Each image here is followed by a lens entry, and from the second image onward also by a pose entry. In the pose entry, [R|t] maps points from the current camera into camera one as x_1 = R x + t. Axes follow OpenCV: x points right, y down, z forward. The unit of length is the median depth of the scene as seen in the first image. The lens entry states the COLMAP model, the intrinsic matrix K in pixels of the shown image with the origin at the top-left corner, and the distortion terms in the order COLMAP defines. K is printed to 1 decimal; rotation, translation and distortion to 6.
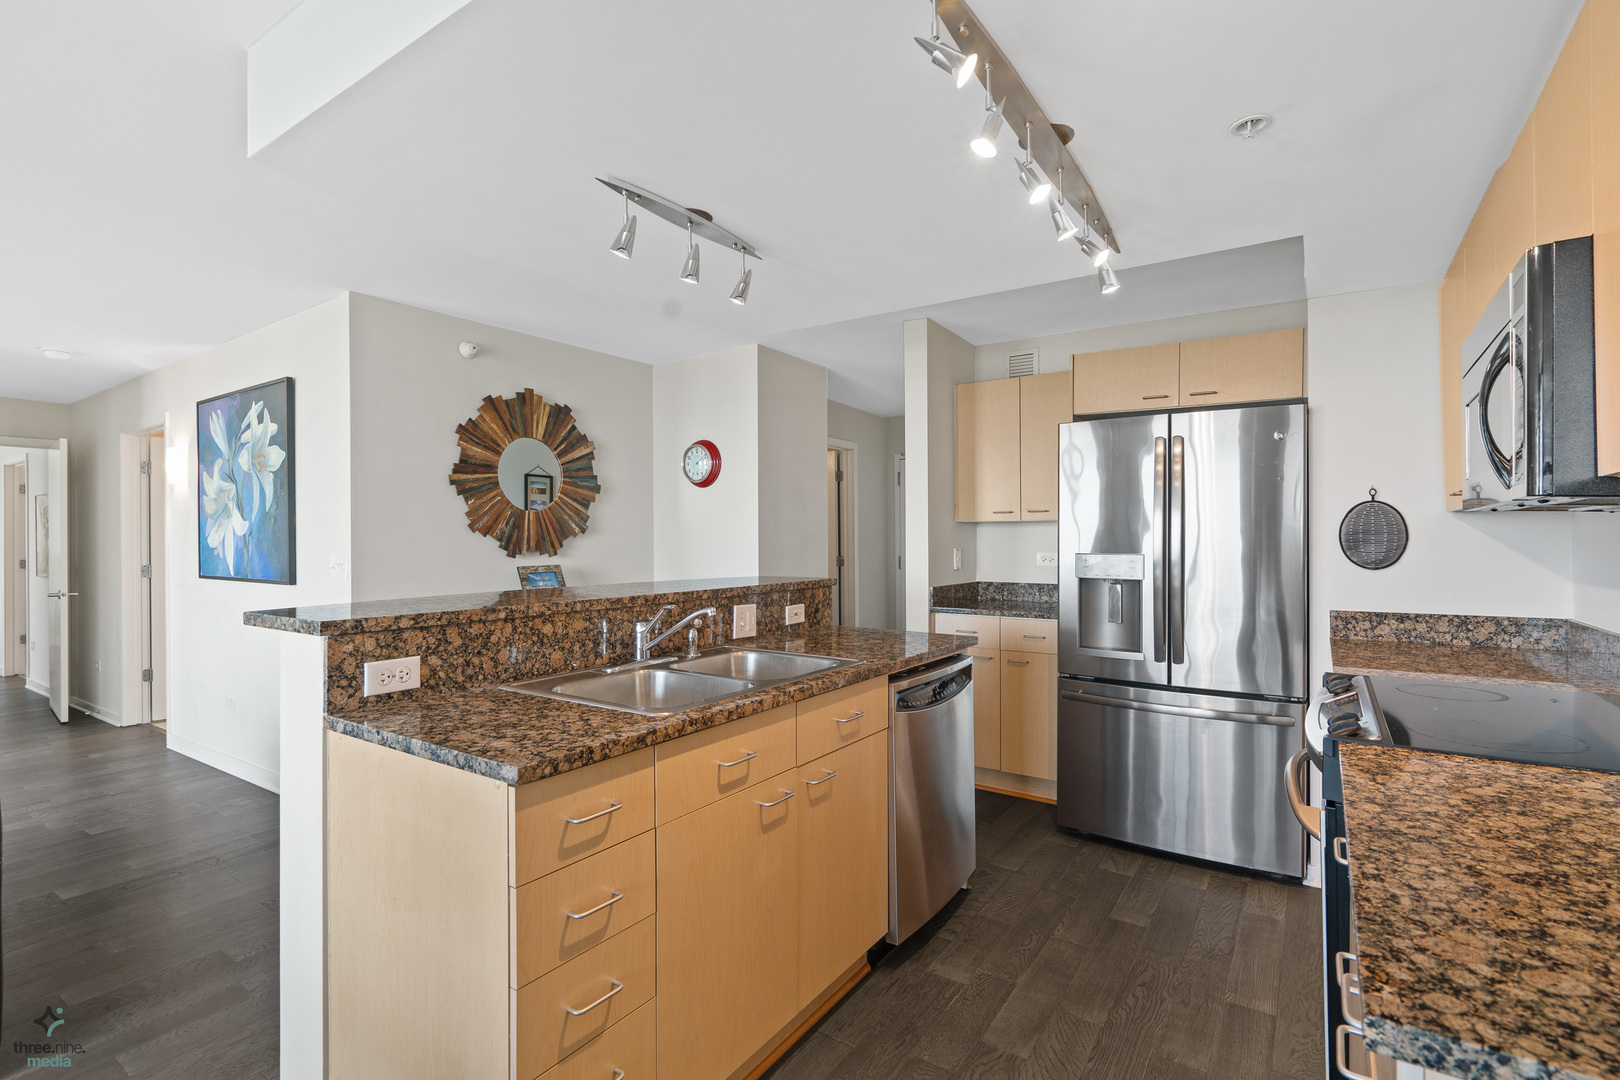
lens RADIAL K [[756.9, 0, 811.7], [0, 756.9, 542.8], [0, 0, 1]] dist [-0.002300, 0.000260]
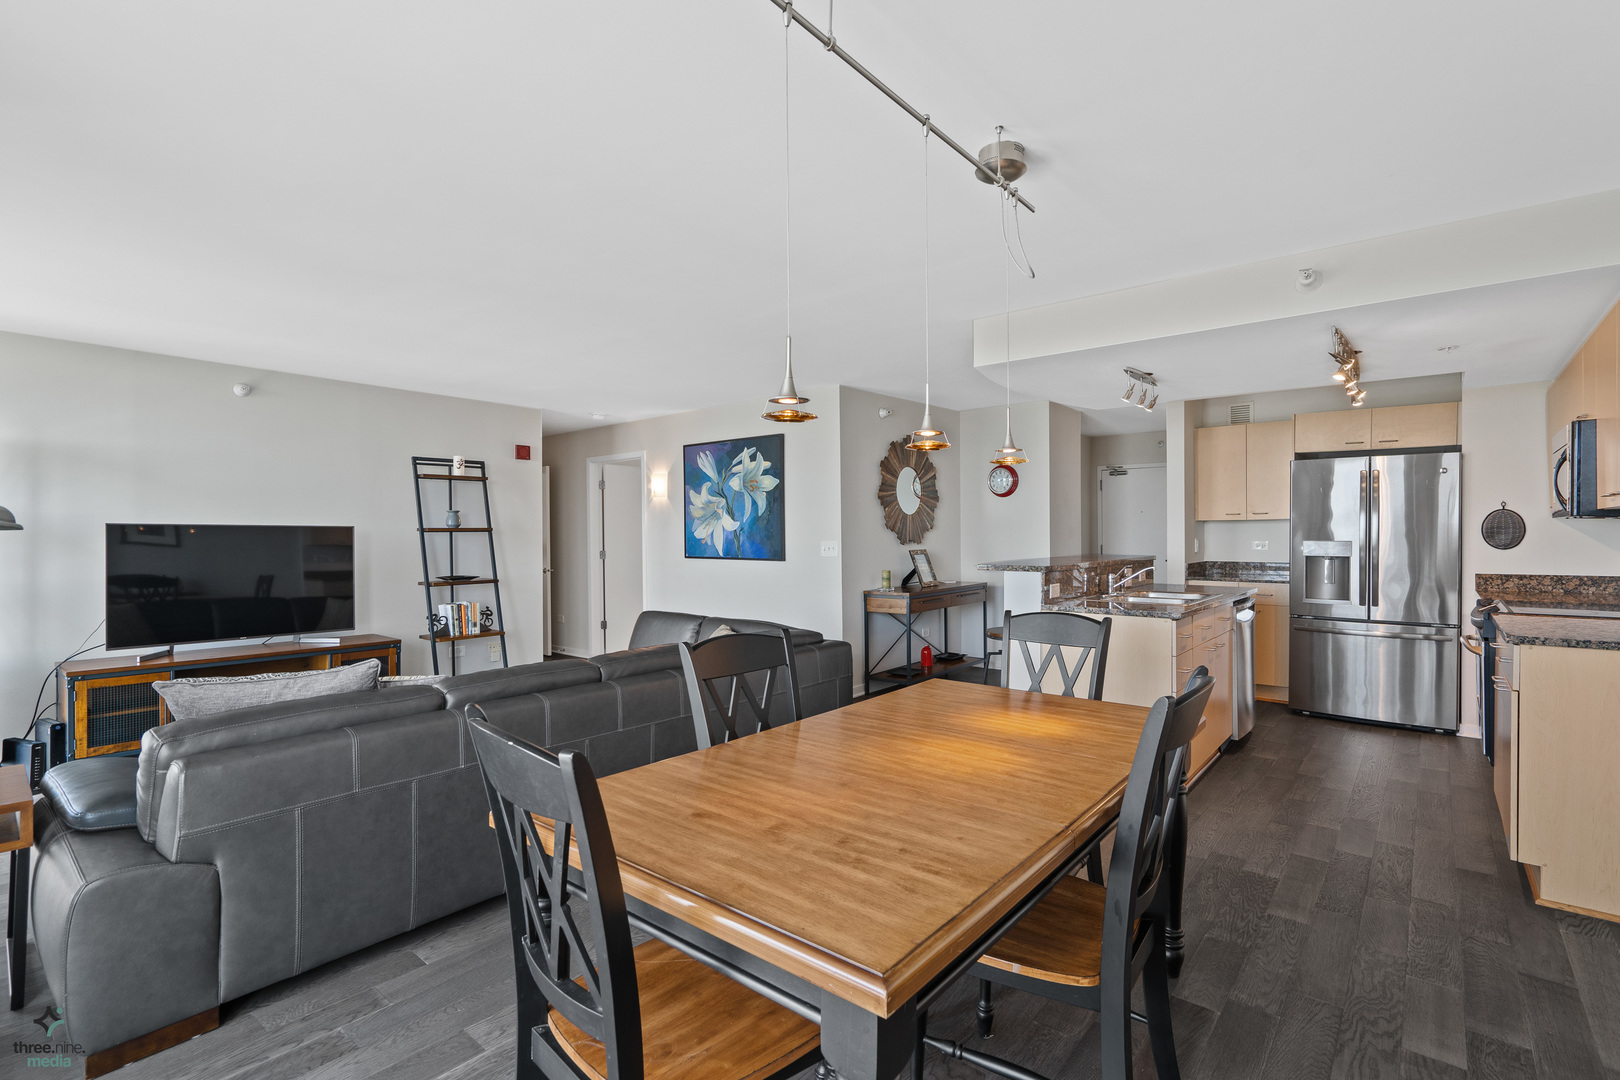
lens RADIAL K [[746.6, 0, 820.6], [0, 746.6, 546.5], [0, 0, 1]] dist [0.000839, 0.000098]
pose [[0.995266, -0.000530, -0.097183, -0.440877], [0.001911, 0.999899, 0.014113, 0.001384], [0.097166, -0.014232, 0.995166, -0.582111]]
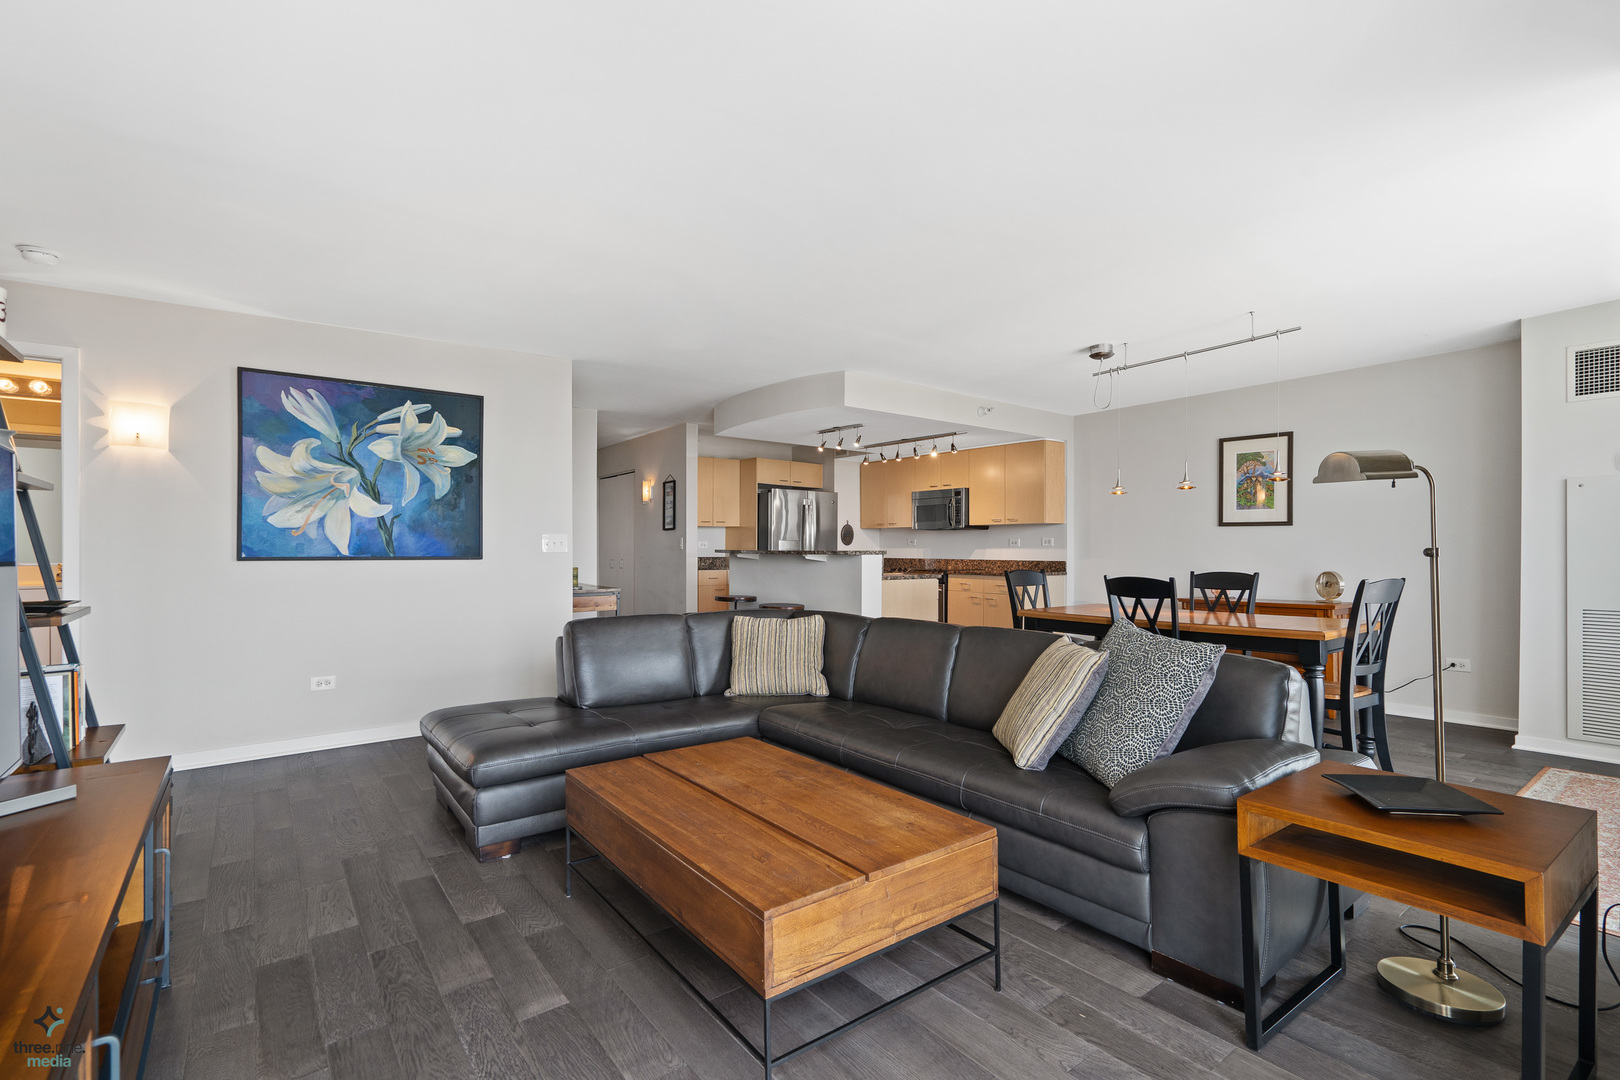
lens RADIAL K [[746.6, 0, 820.6], [0, 746.6, 546.5], [0, 0, 1]] dist [0.000839, 0.000098]
pose [[0.324884, 0.006509, 0.945731, -1.651625], [0.002411, 0.999967, -0.007711, 0.043991], [-0.945751, 0.004786, 0.324858, 0.052427]]
